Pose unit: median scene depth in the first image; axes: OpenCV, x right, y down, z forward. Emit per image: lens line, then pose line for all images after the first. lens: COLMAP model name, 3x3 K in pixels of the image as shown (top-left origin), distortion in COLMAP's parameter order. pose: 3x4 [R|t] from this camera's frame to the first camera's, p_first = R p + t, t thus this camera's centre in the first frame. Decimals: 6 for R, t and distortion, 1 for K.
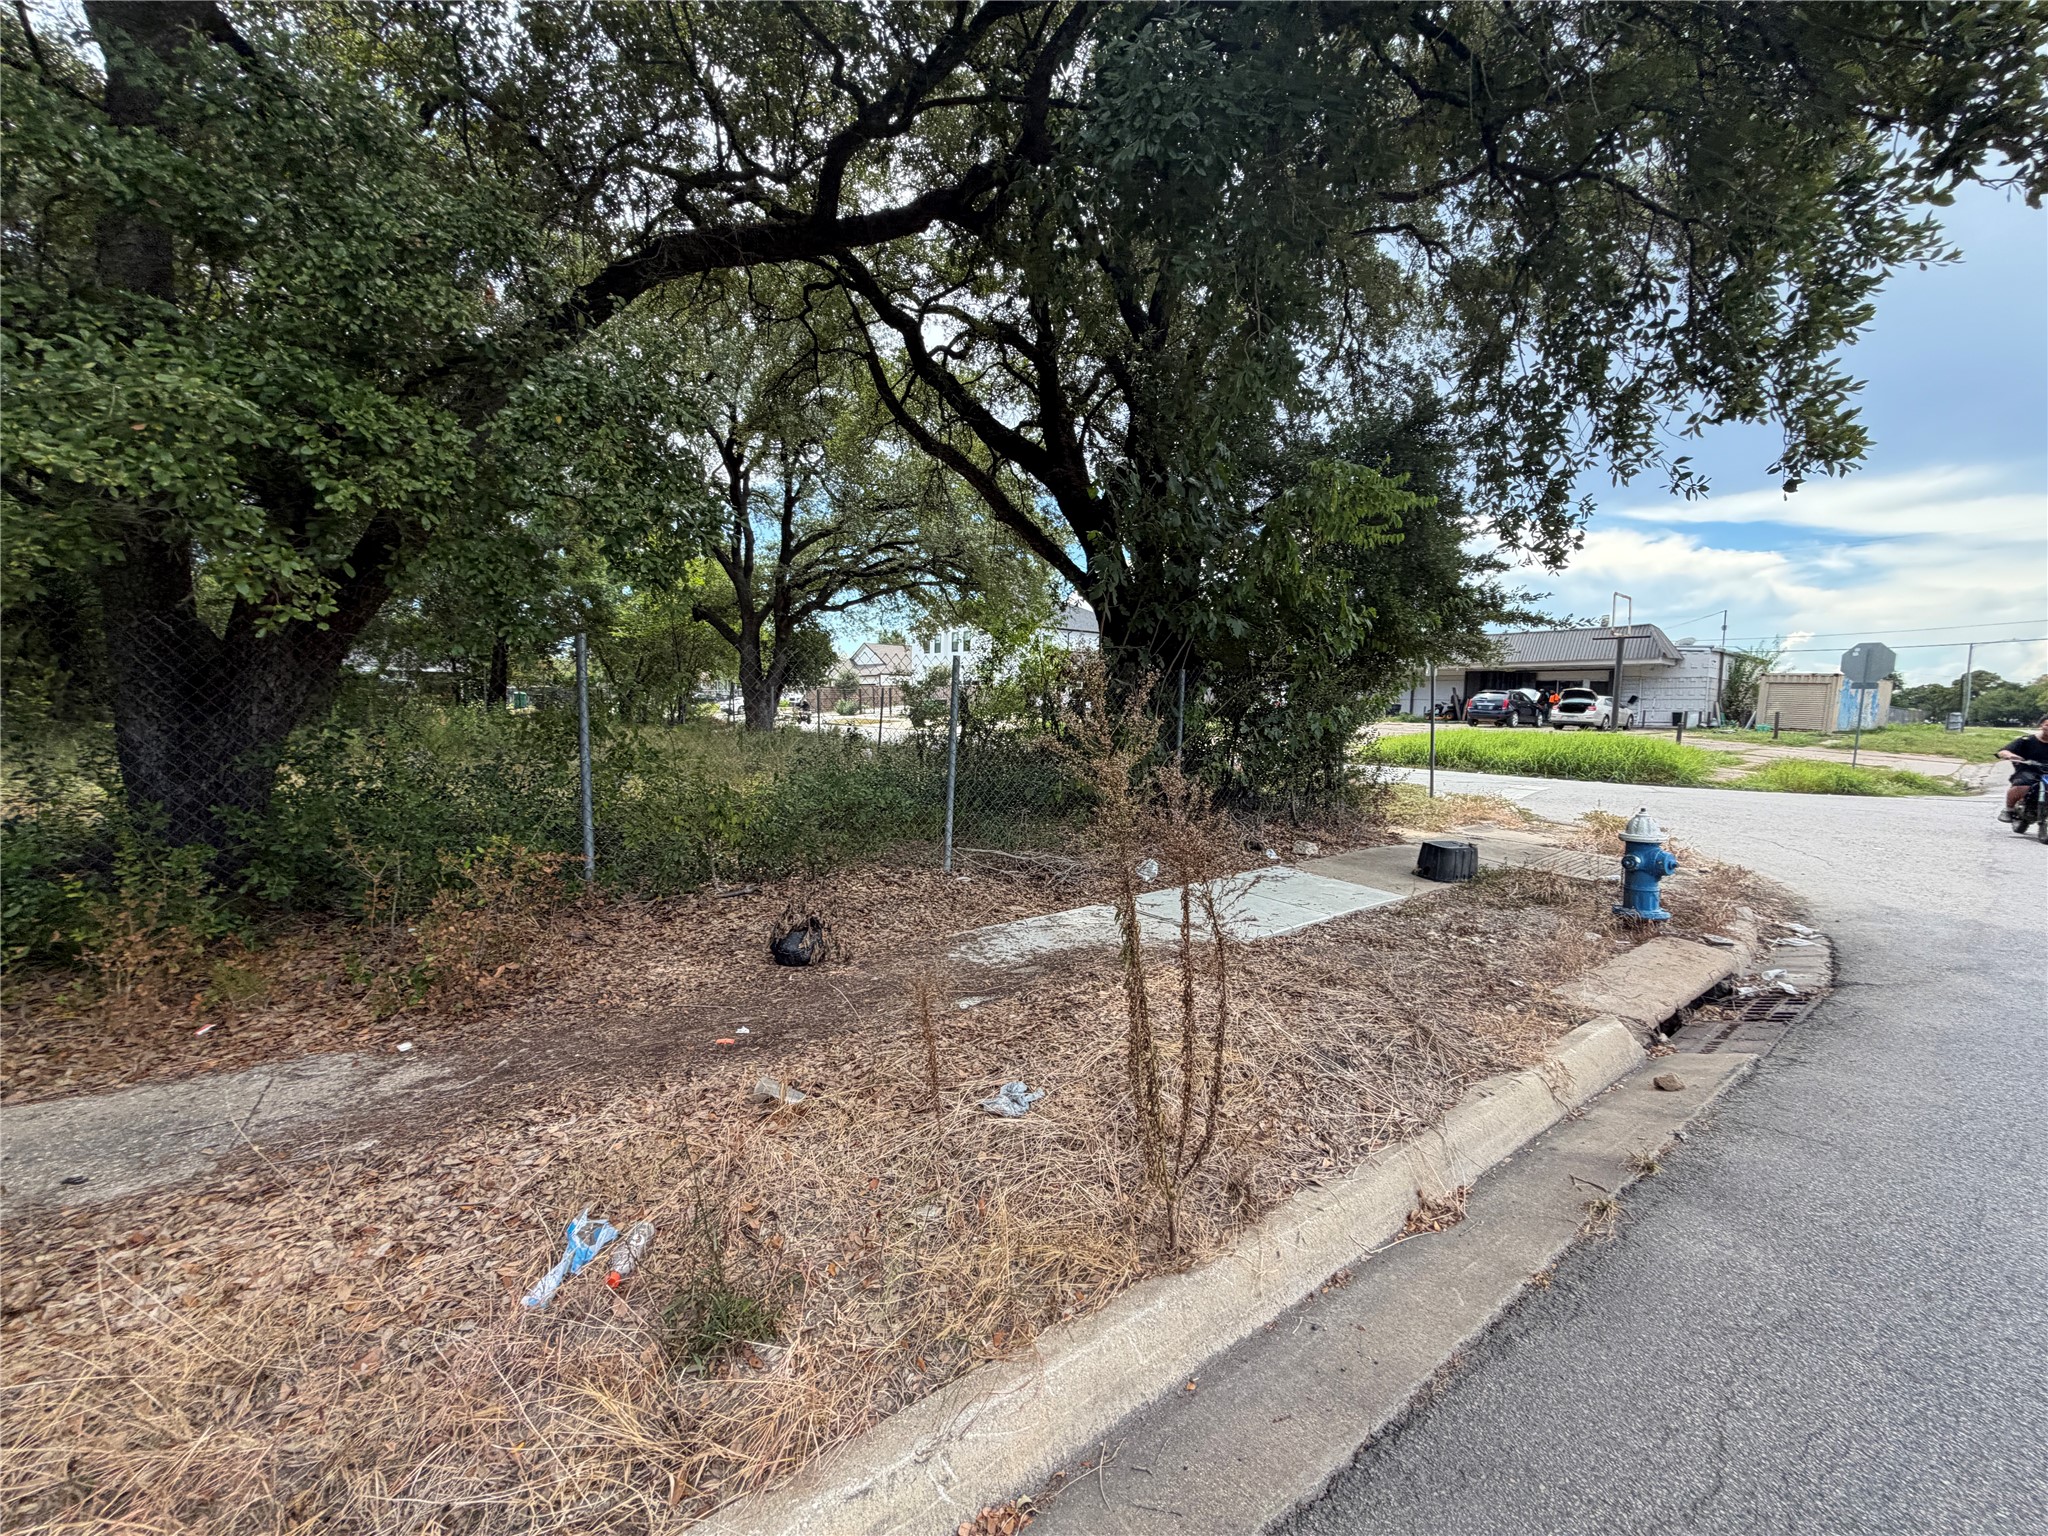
lens RADIAL K [[741.4, 0, 939.3], [0, 741.4, 769.4], [0, 0, 1]] dist [-0.000505, -0.000351]
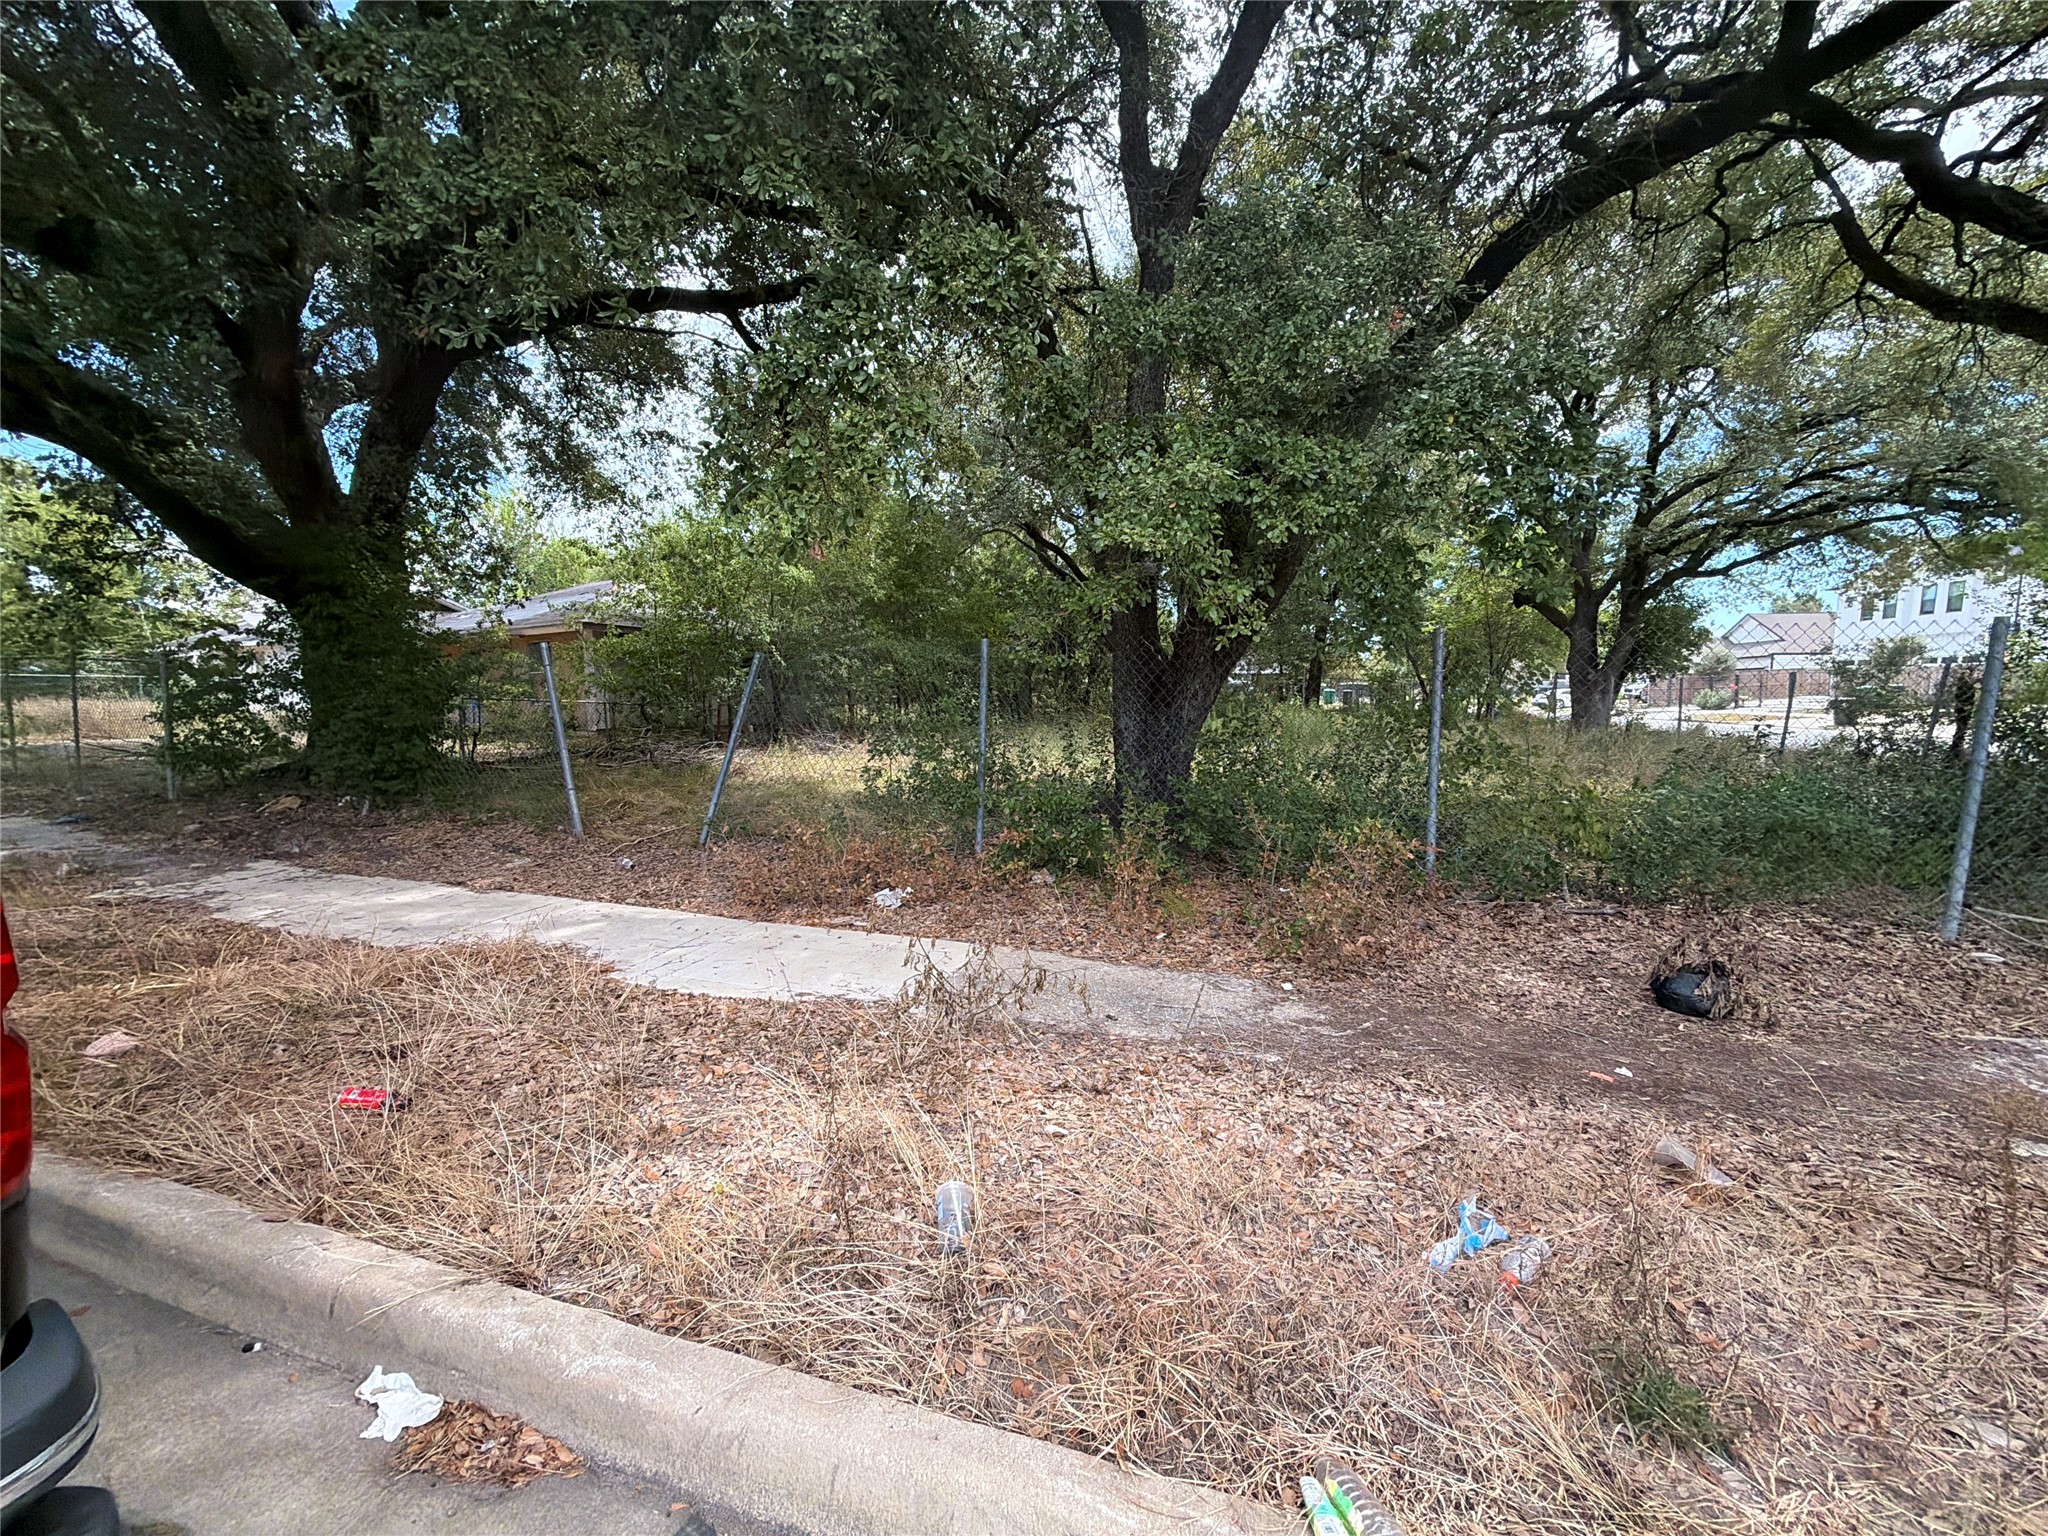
lens RADIAL K [[717.5, 0, 1016.5], [0, 717.5, 770.5], [0, 0, 1]] dist [-0.002381, 0.000314]
pose [[0.688698, 0.056575, -0.722838, -0.113571], [-0.050563, 0.998271, 0.029957, 0.007731], [0.723283, 0.015917, 0.690368, -0.066564]]
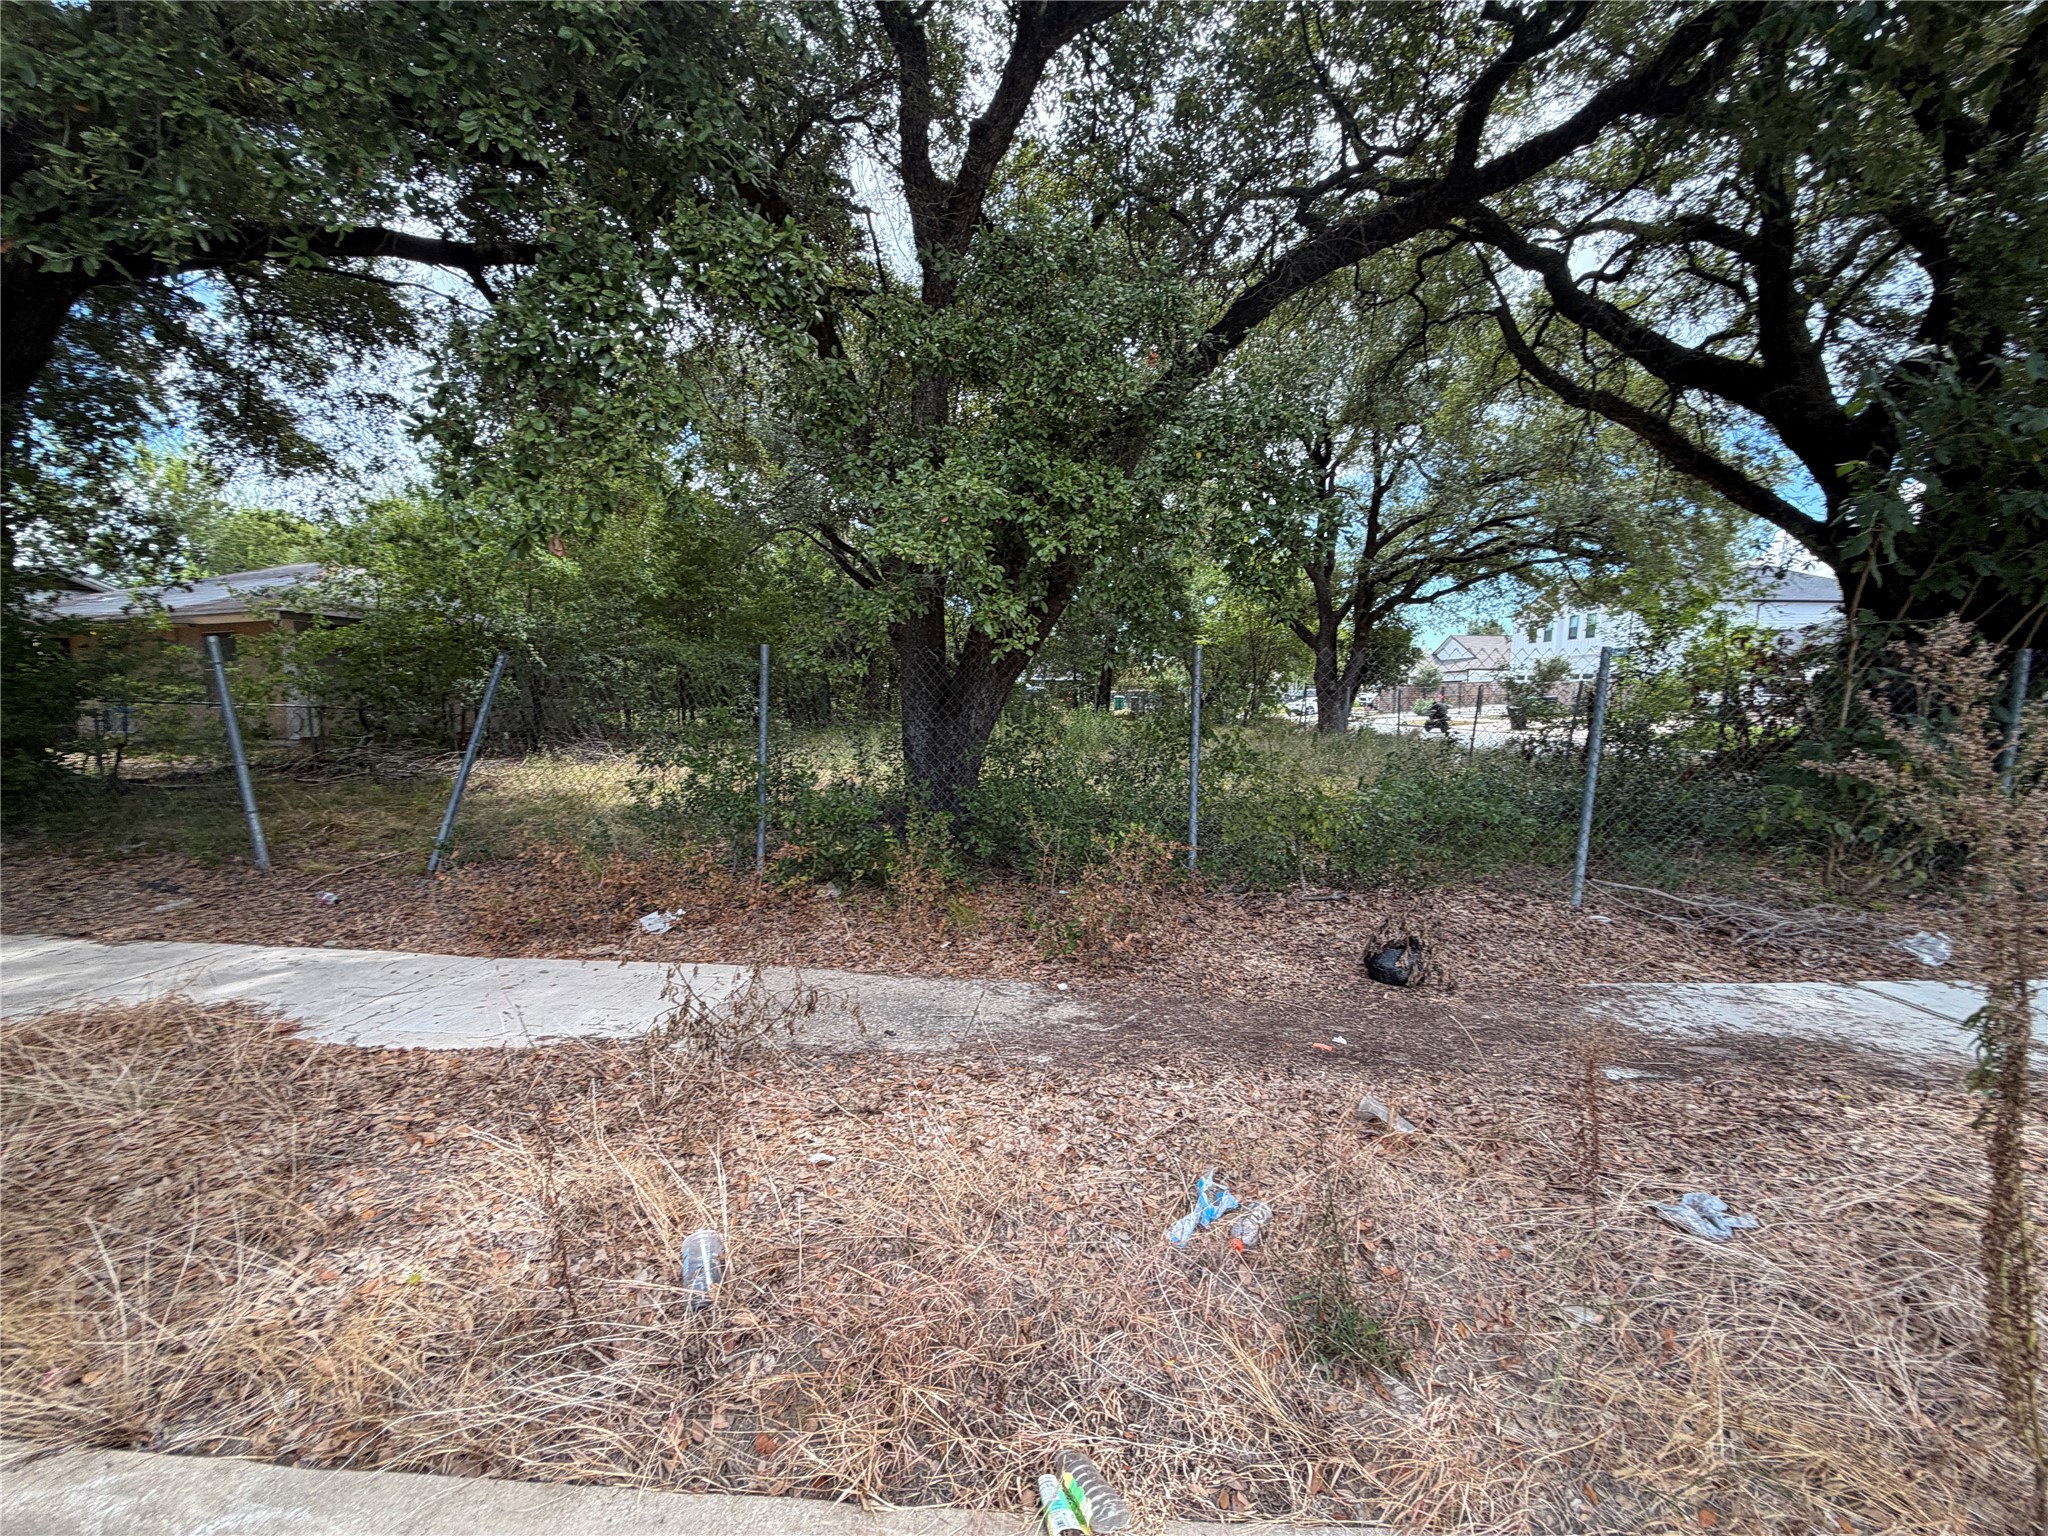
lens RADIAL K [[709.8, 0, 1009.8], [0, 709.8, 768.2], [0, 0, 1]] dist [-0.000507, -0.000147]
pose [[0.827768, 0.049316, -0.558899, -0.079541], [-0.042745, 0.998778, 0.024821, -0.010687], [0.559439, 0.003343, 0.828864, -0.024179]]
